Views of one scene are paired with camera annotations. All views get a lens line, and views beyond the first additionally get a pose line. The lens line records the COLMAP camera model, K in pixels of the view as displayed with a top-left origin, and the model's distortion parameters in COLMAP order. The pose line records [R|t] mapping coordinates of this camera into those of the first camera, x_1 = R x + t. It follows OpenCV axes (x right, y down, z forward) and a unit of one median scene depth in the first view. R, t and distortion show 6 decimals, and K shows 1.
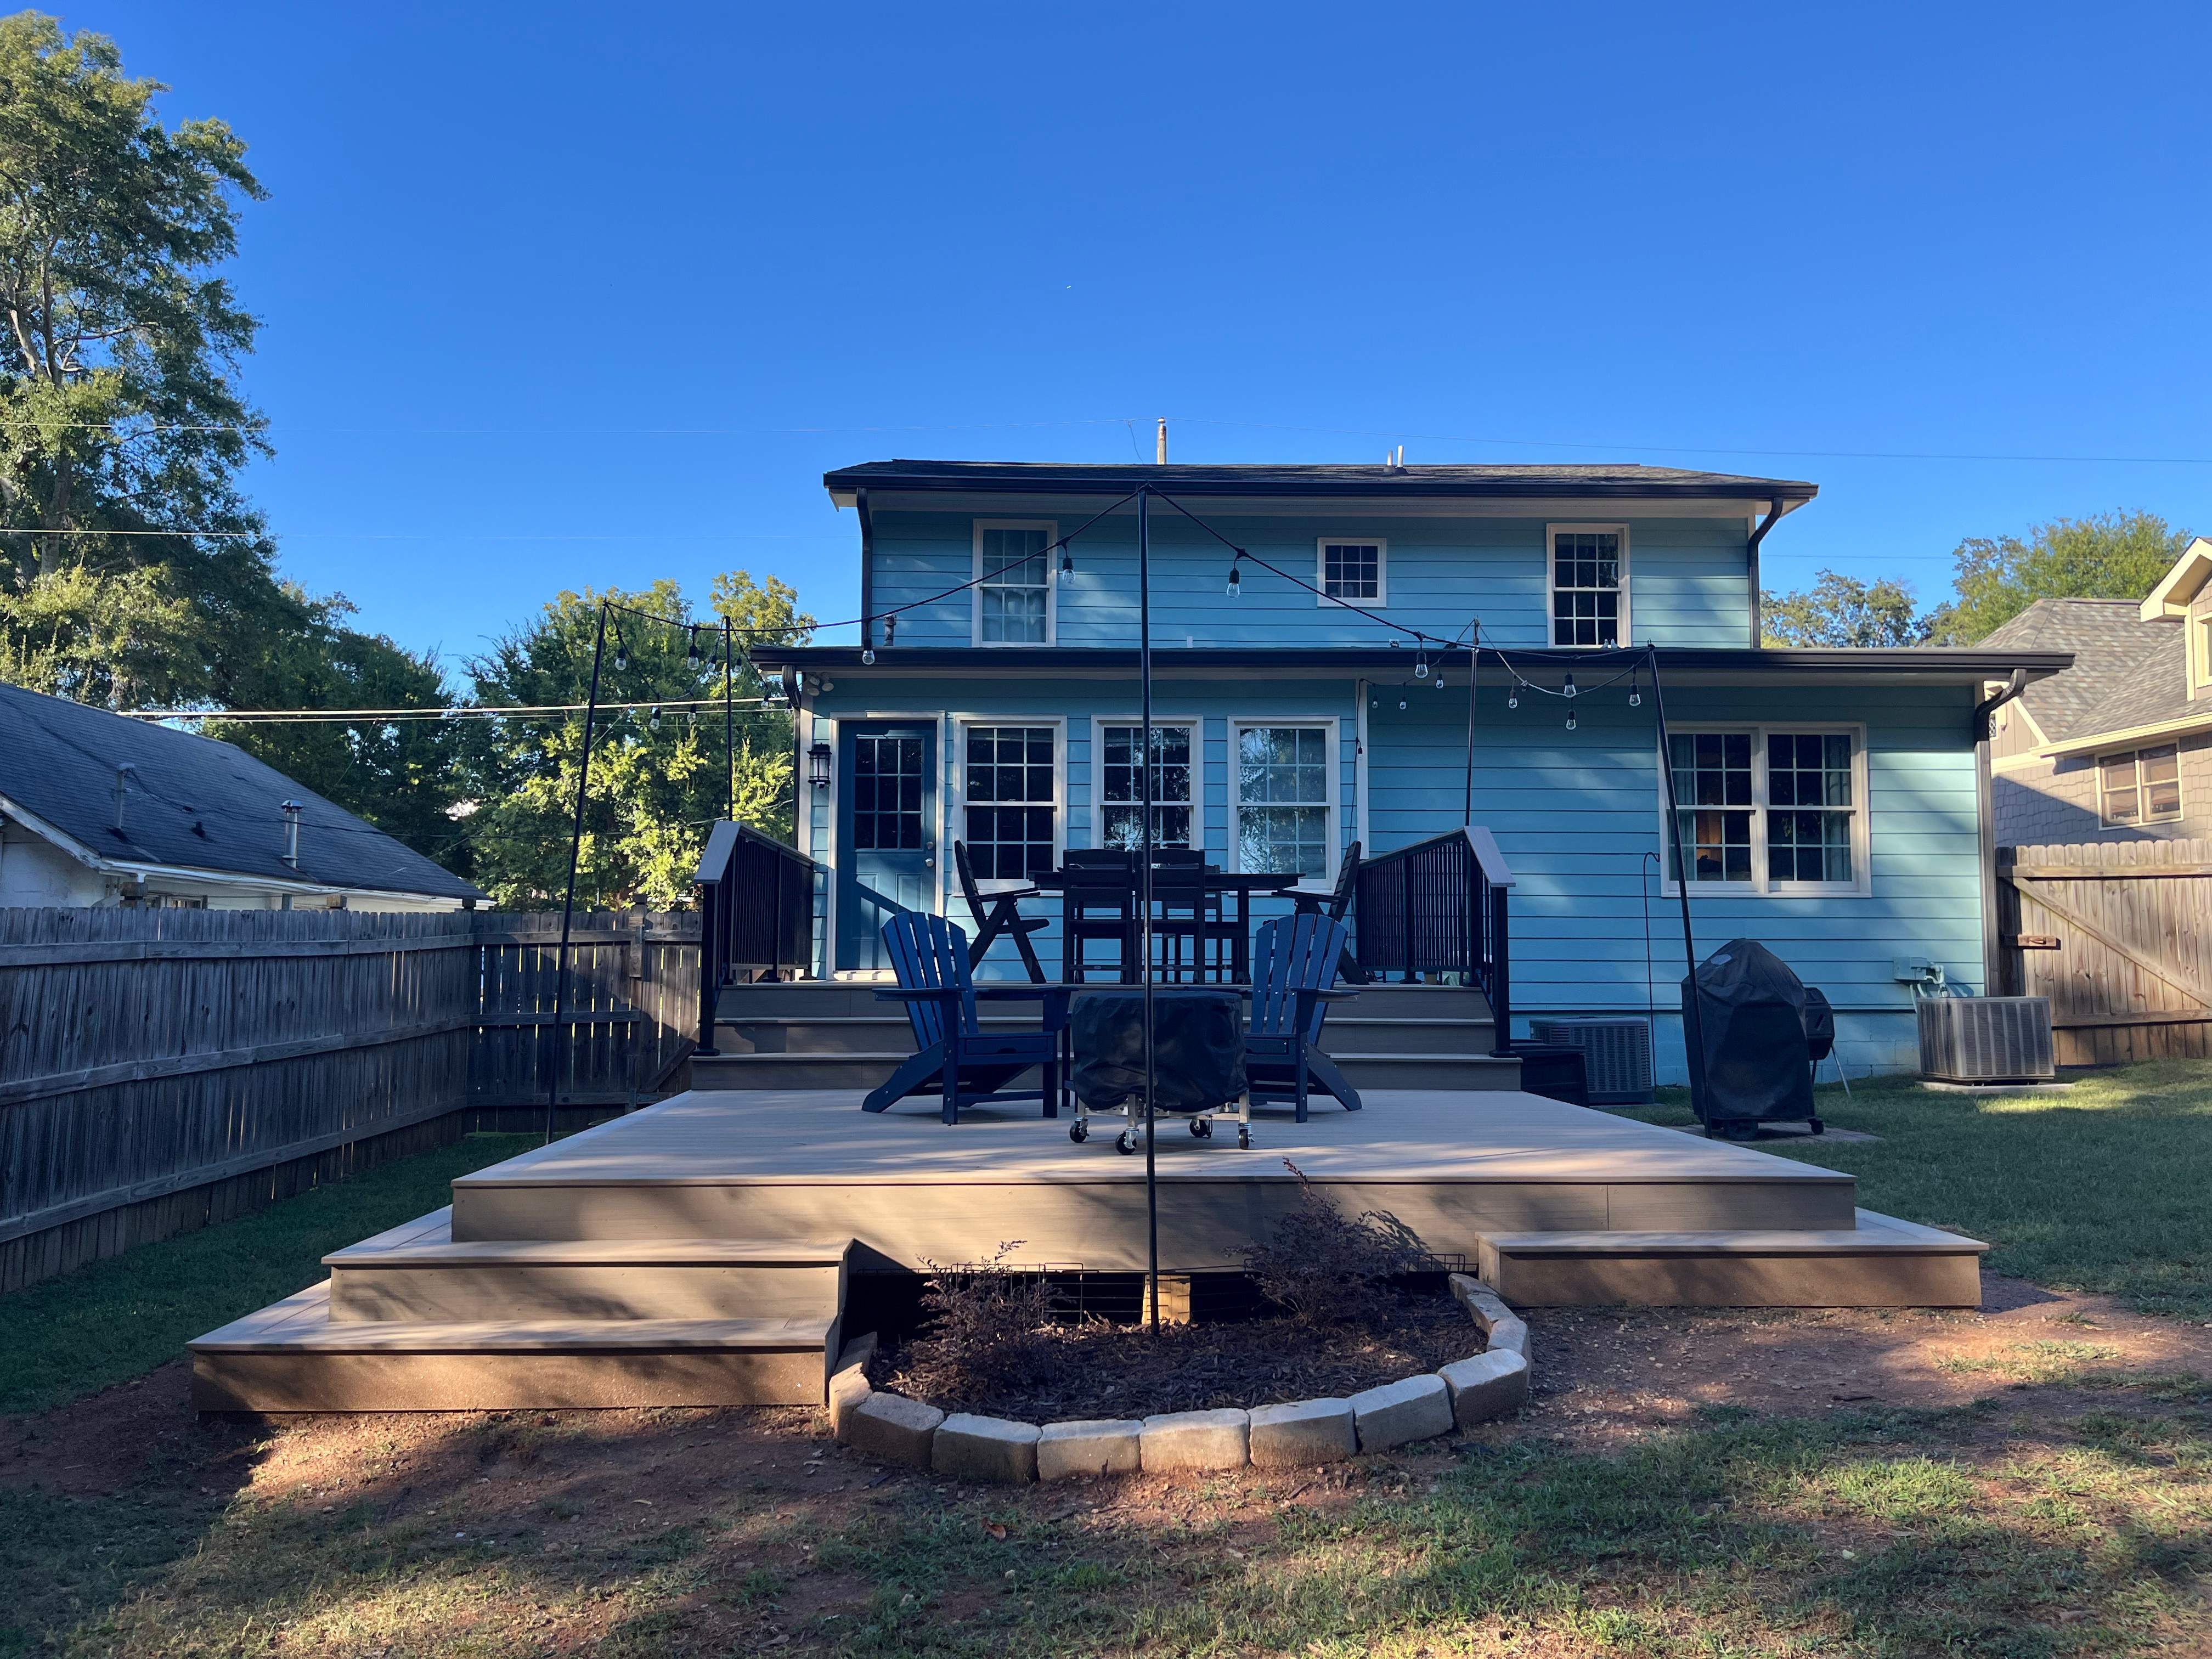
lens RADIAL K [[1634.1, 0, 1106.0], [0, 1634.1, 829.5], [0, 0, 1]] dist [0.009199, 0.001064]
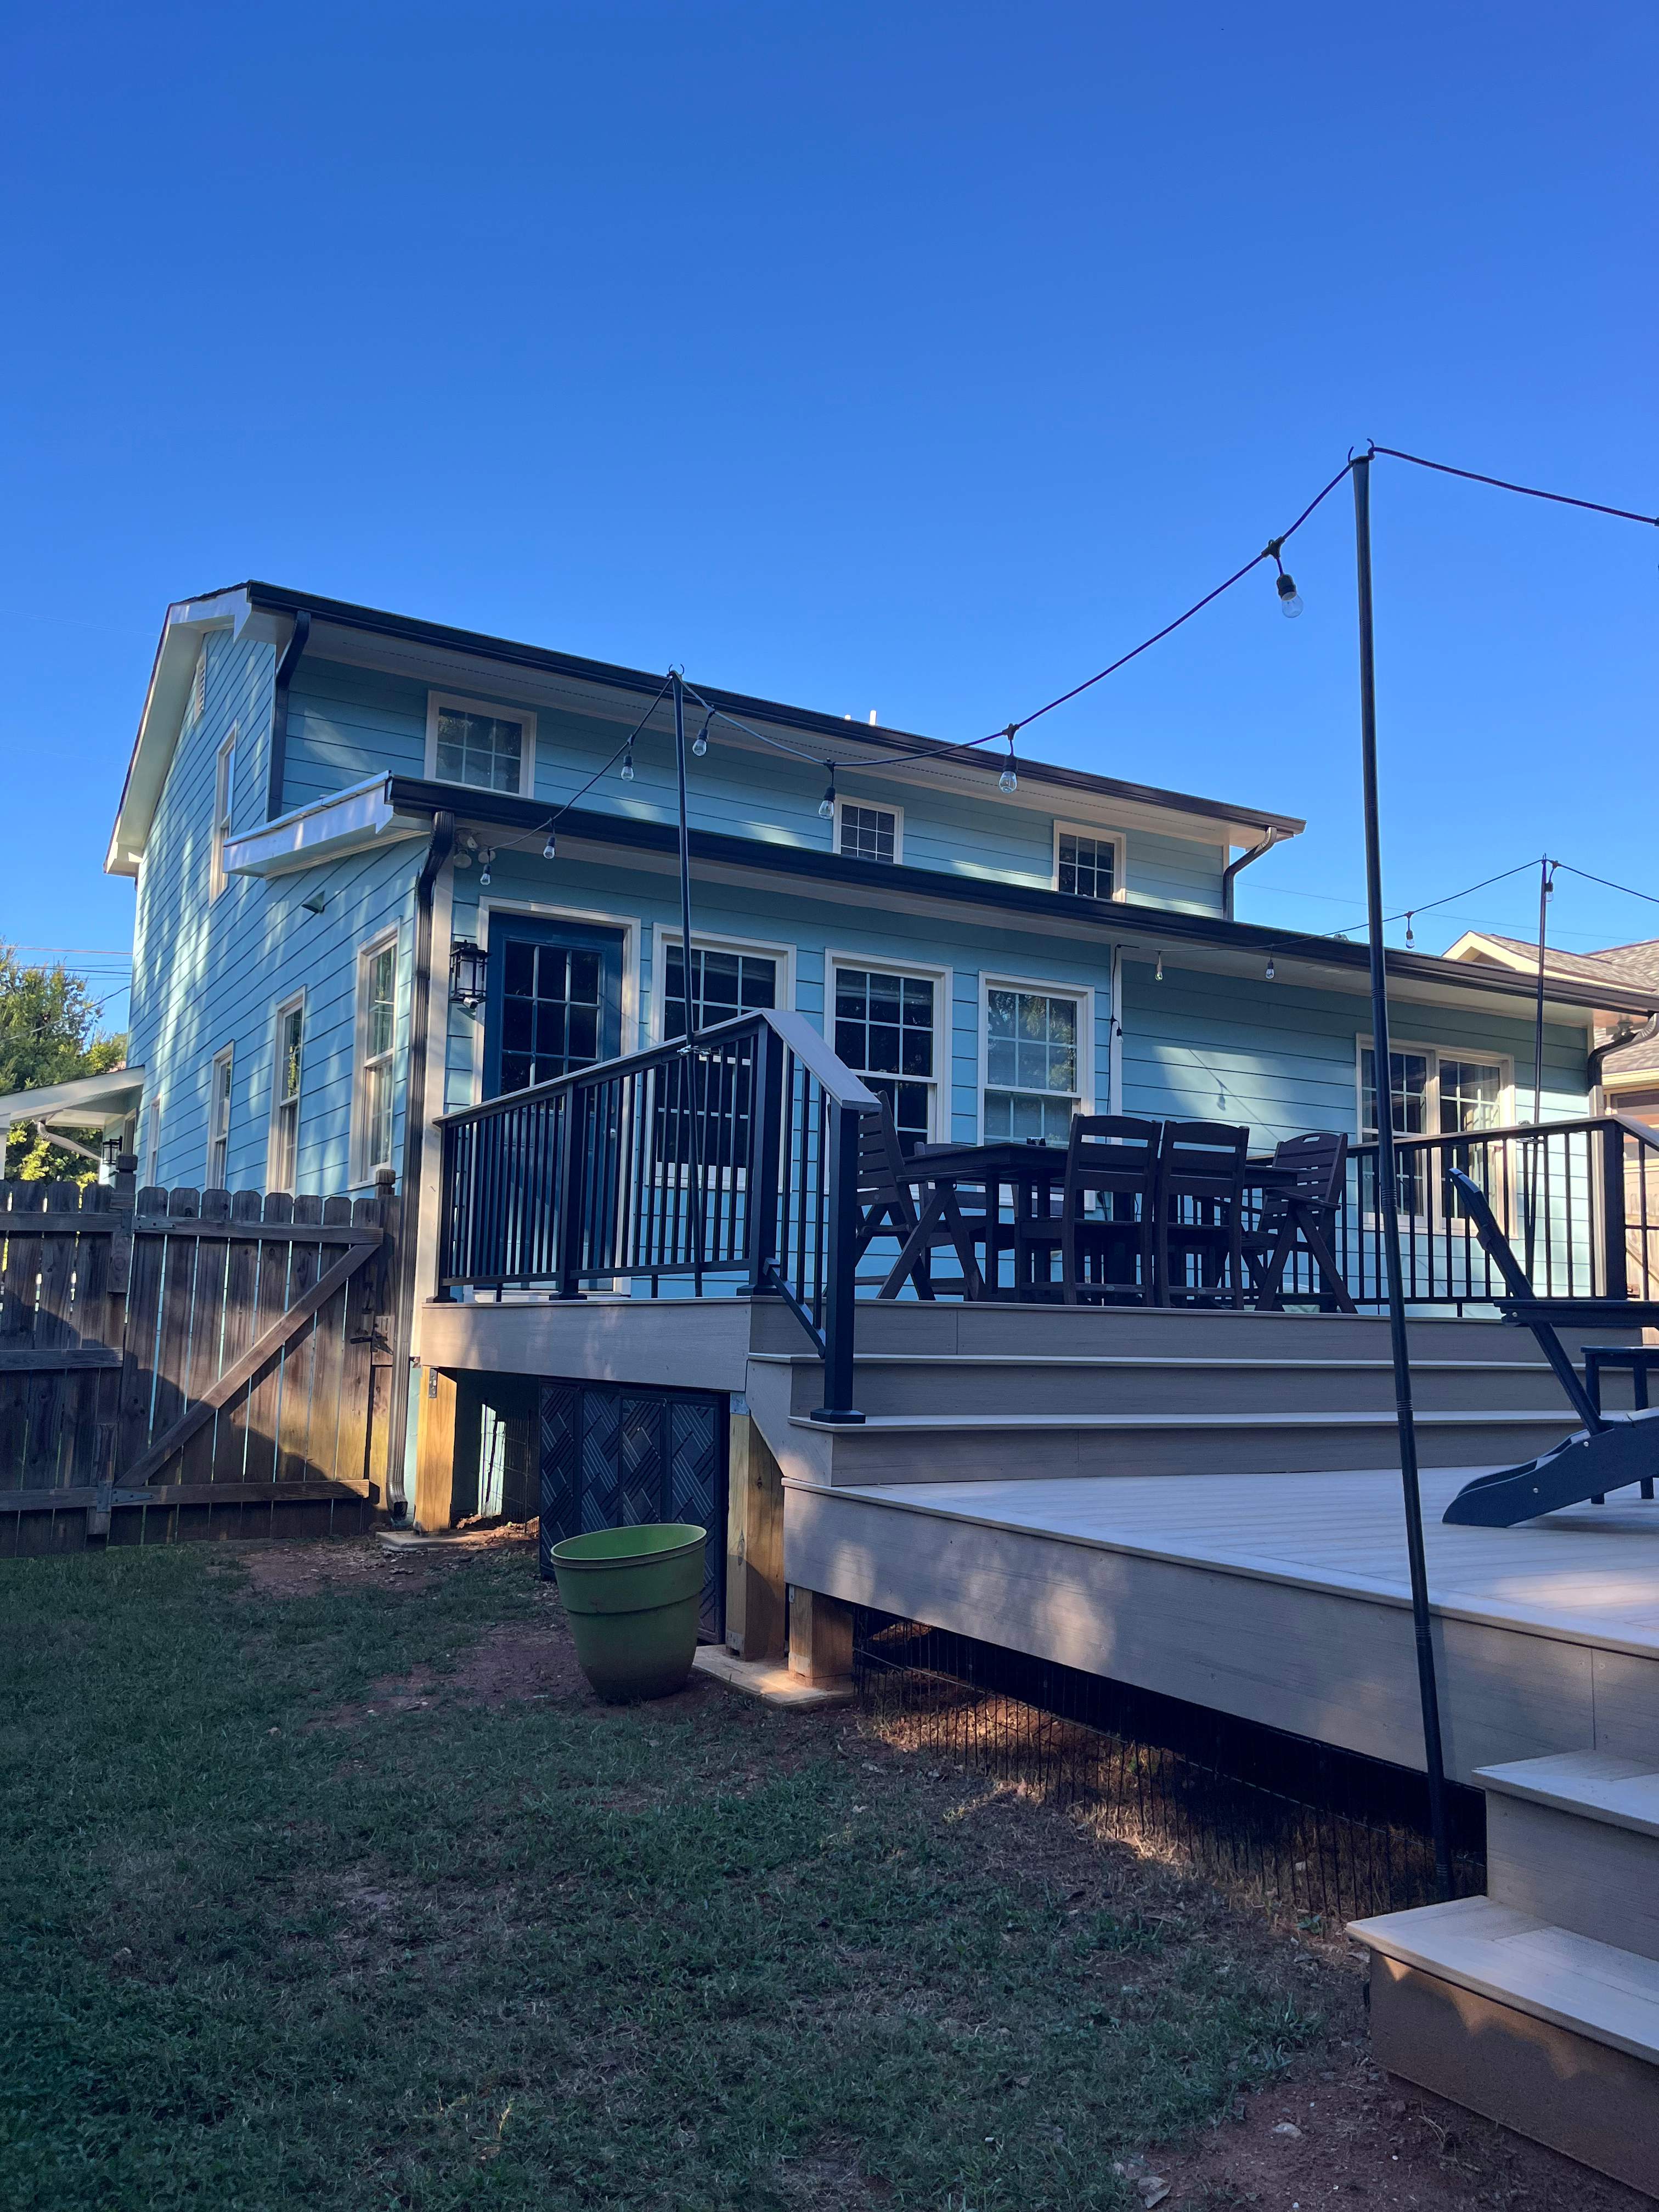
lens RADIAL K [[1634.1, 0, 829.5], [0, 1634.1, 1106.0], [0, 0, 1]] dist [0.009199, 0.001064]
pose [[0.875029, 0.077185, 0.477876, -0.351751], [-0.055322, 0.996683, -0.059681, 0.044145], [-0.480898, 0.025786, 0.876397, 0.354125]]
